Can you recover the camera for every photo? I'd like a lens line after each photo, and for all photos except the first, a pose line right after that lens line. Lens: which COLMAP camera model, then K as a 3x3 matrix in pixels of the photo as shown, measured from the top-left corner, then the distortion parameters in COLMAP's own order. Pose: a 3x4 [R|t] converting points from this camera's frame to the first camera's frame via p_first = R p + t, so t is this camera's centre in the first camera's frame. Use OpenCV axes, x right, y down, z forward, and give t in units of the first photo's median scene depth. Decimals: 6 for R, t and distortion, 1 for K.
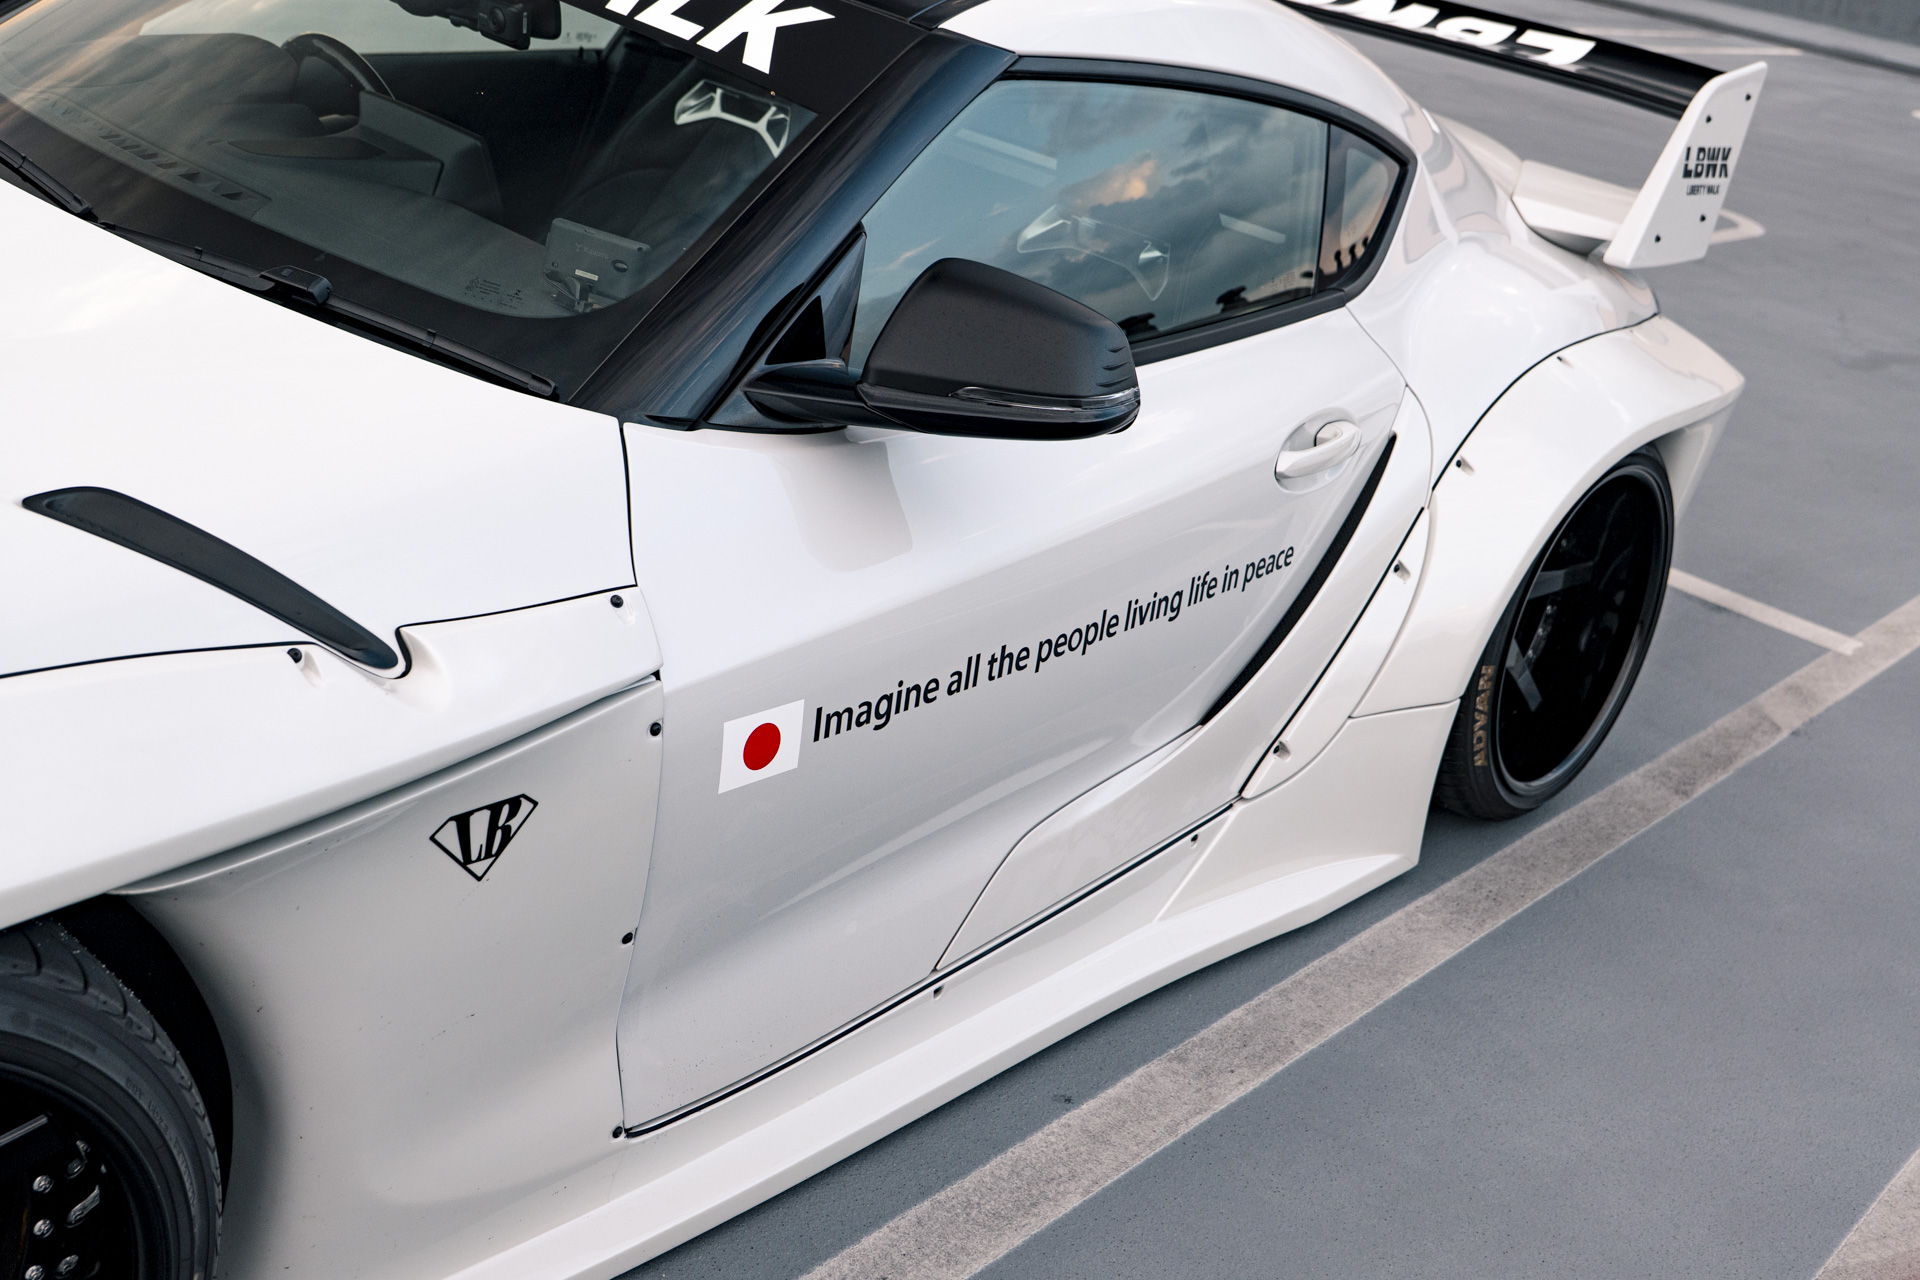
lens RADIAL K [[1990.0, 0, 971.2], [0, 1990.0, 612.5], [0, 0, 1]] dist [-0.001525, 0.000000]
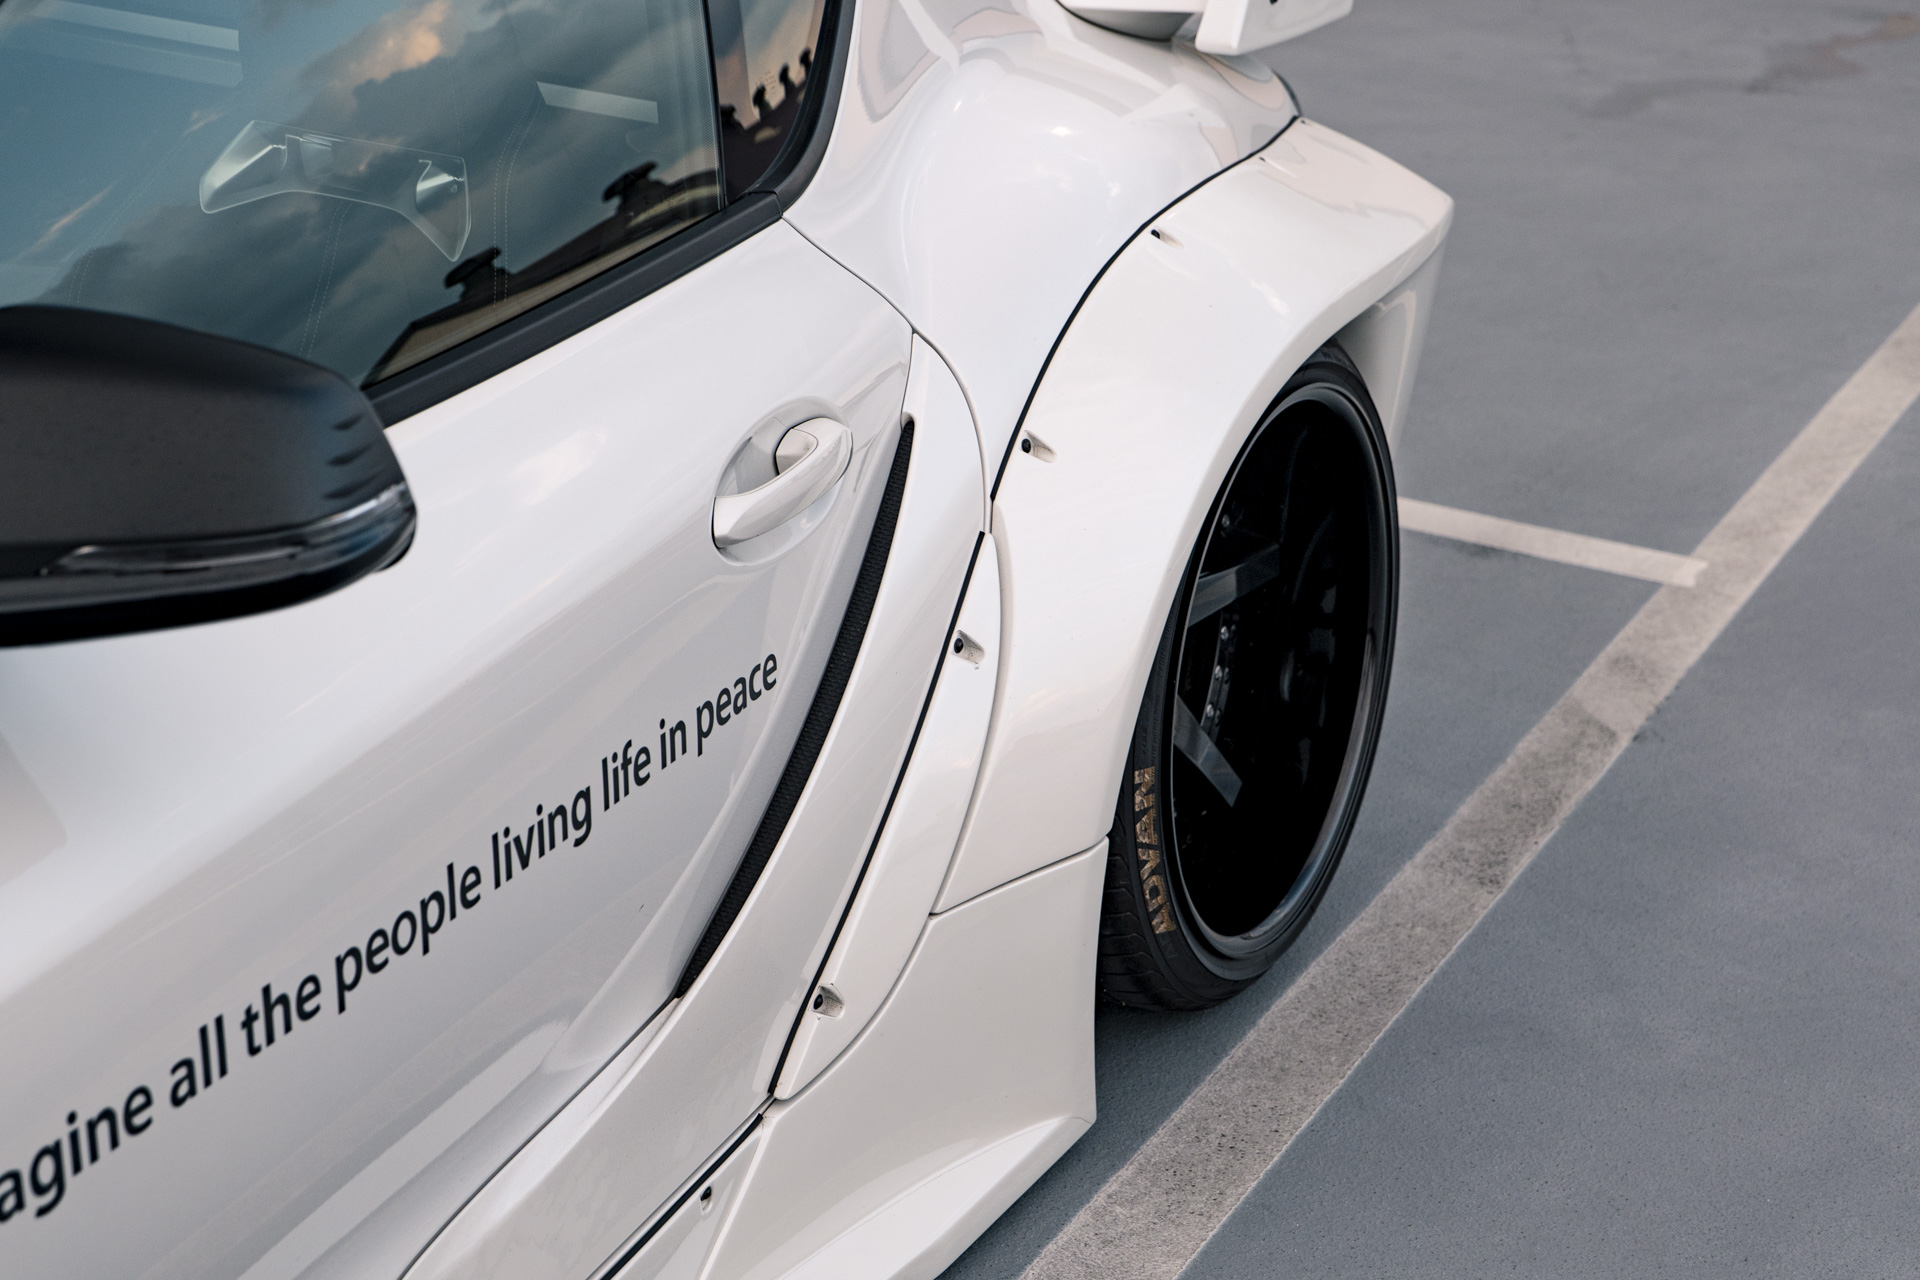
lens RADIAL K [[3129.2, 0, 955.4], [0, 3129.2, 623.4], [0, 0, 1]] dist [0.010559, 0.000000]
pose [[0.962171, -0.197935, 0.187215, 0.044845], [0.199005, 0.979909, 0.013253, -0.042198], [-0.186077, 0.024505, 0.982229, 0.107092]]
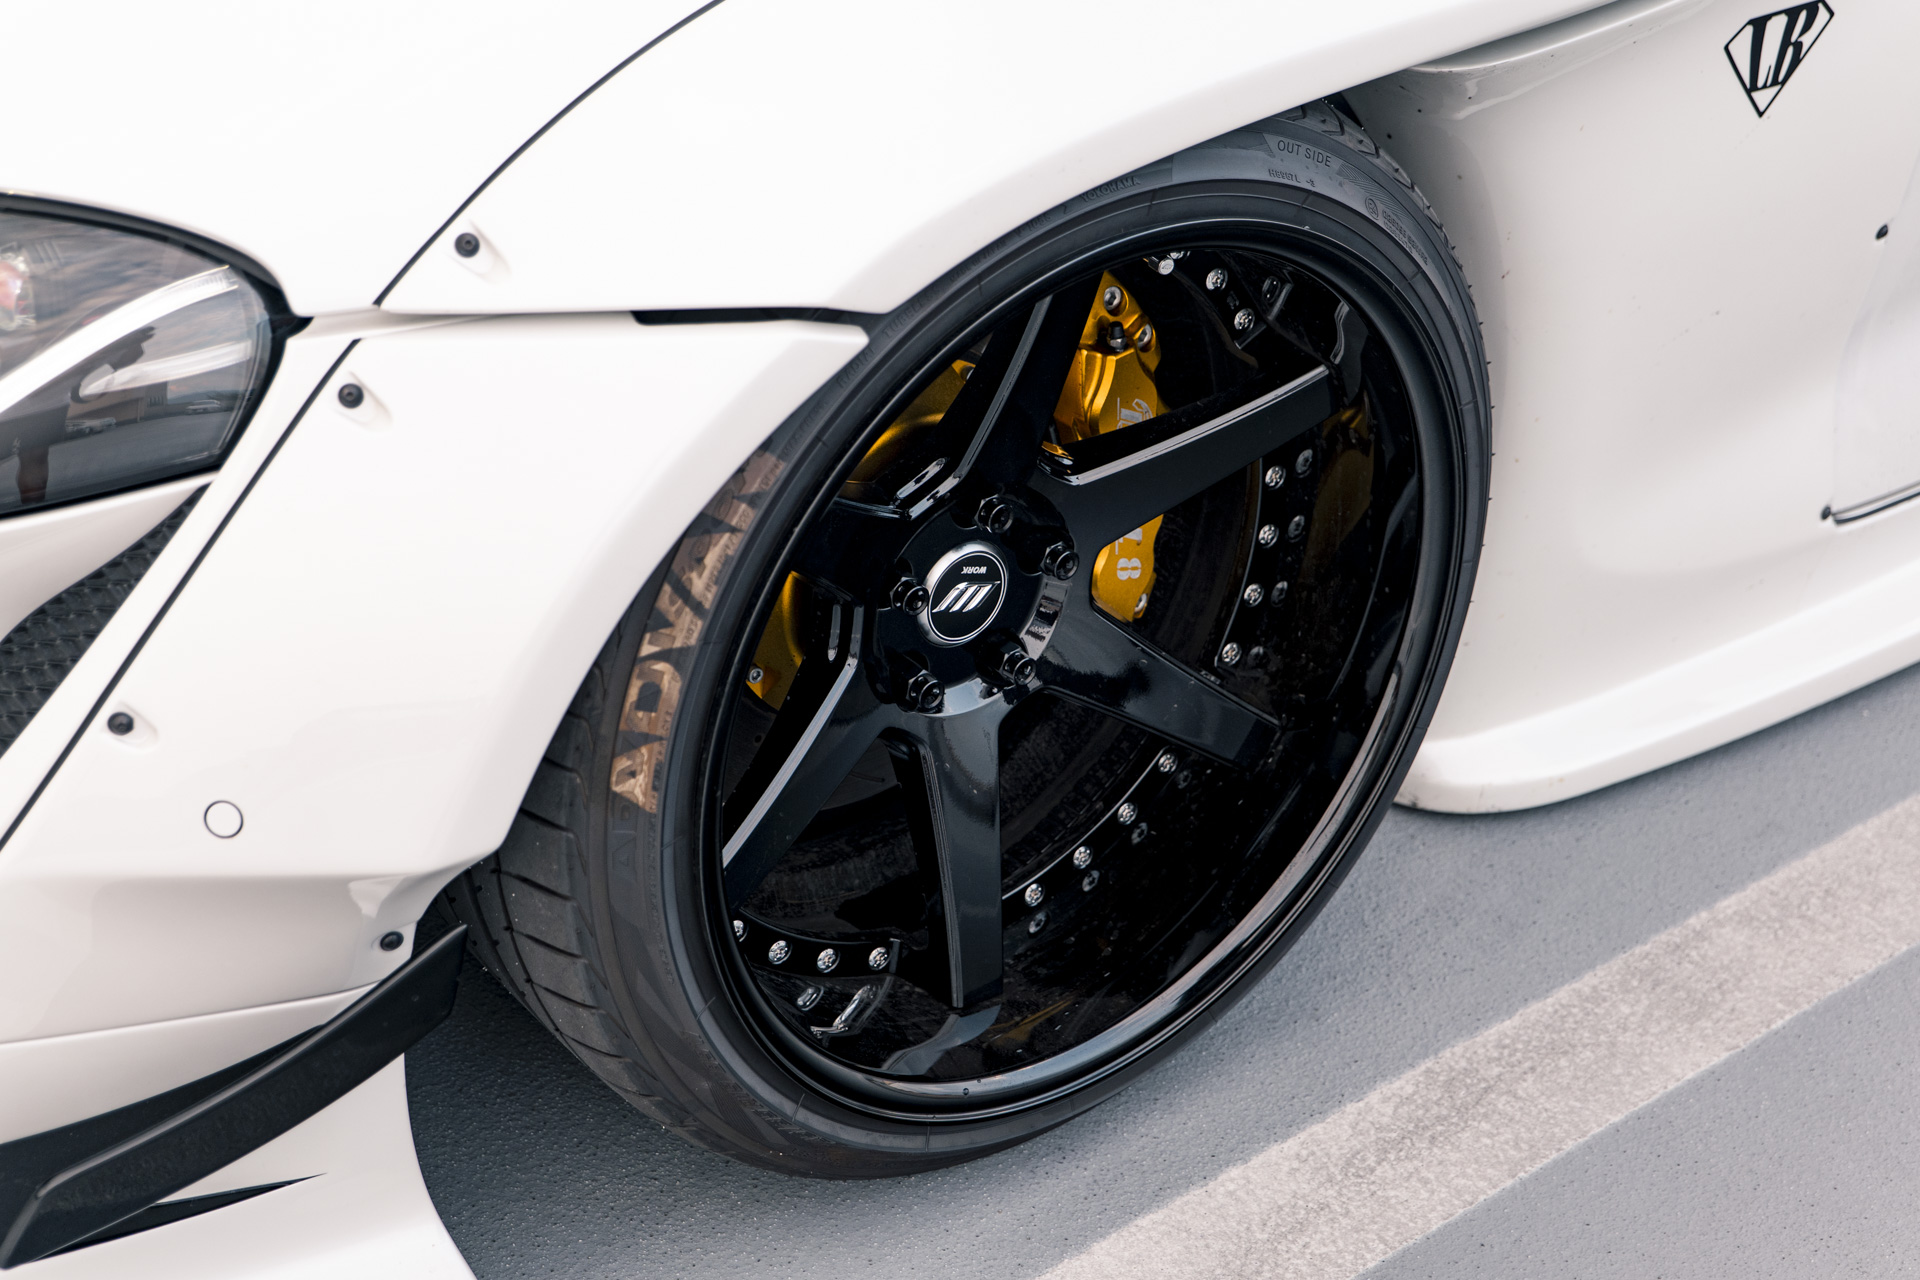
lens RADIAL K [[2886.3, 0, 961.0], [0, 2886.3, 629.2], [0, 0, 1]] dist [0.003865, 0.000000]
pose [[0.977807, -0.007096, -0.209387, -0.196487], [0.036119, 0.990172, 0.135112, 0.104563], [0.206371, -0.139677, 0.968453, -0.104236]]
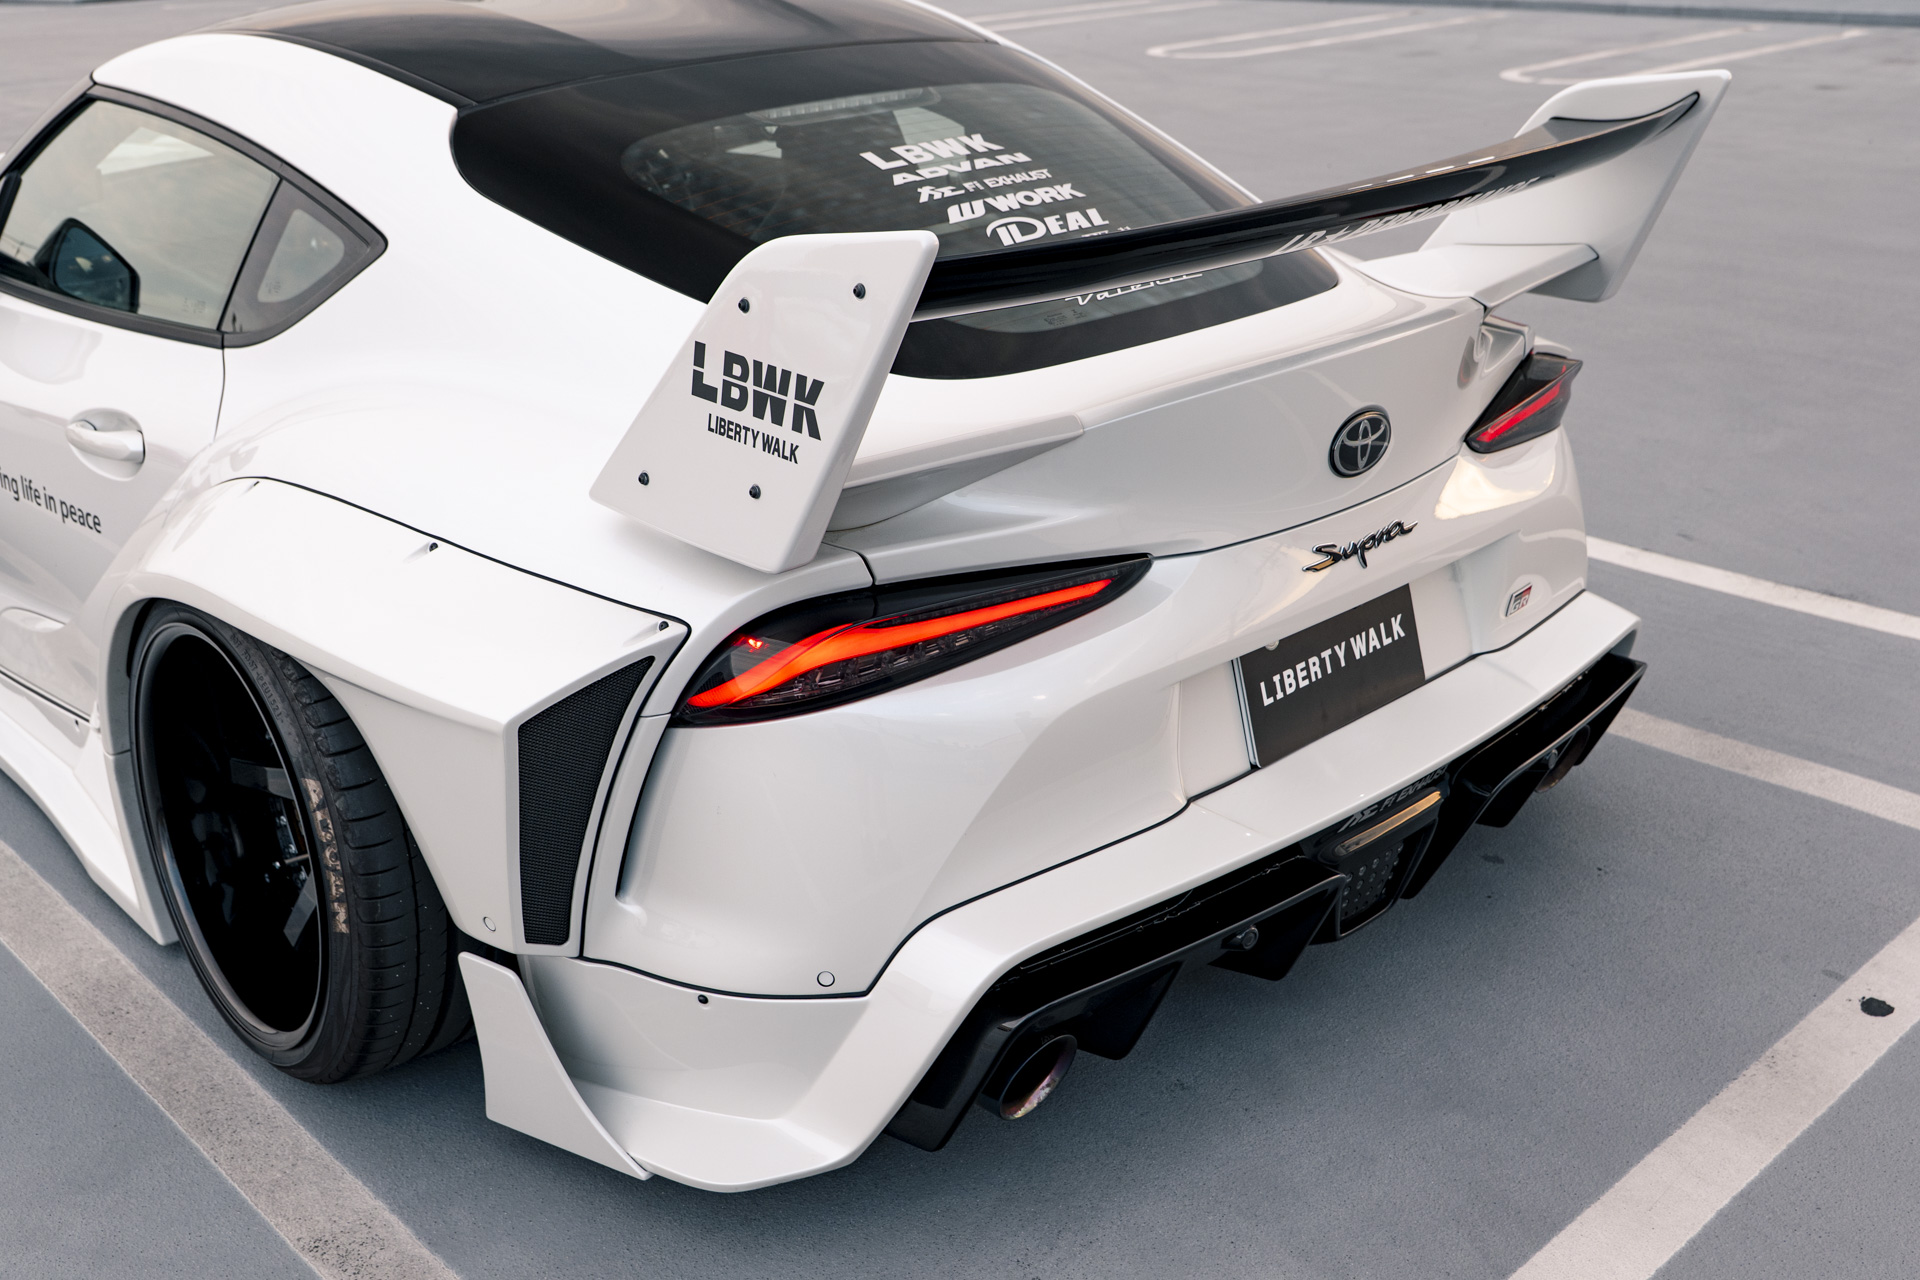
lens RADIAL K [[1973.6, 0, 1032.7], [0, 1973.6, 642.1], [0, 0, 1]] dist [-0.031904, 0.000000]
pose [[-0.065509, 0.224298, -0.972316, 1.200615], [-0.388837, 0.891647, 0.231886, -0.425860], [0.918975, 0.393263, 0.028804, 1.450976]]
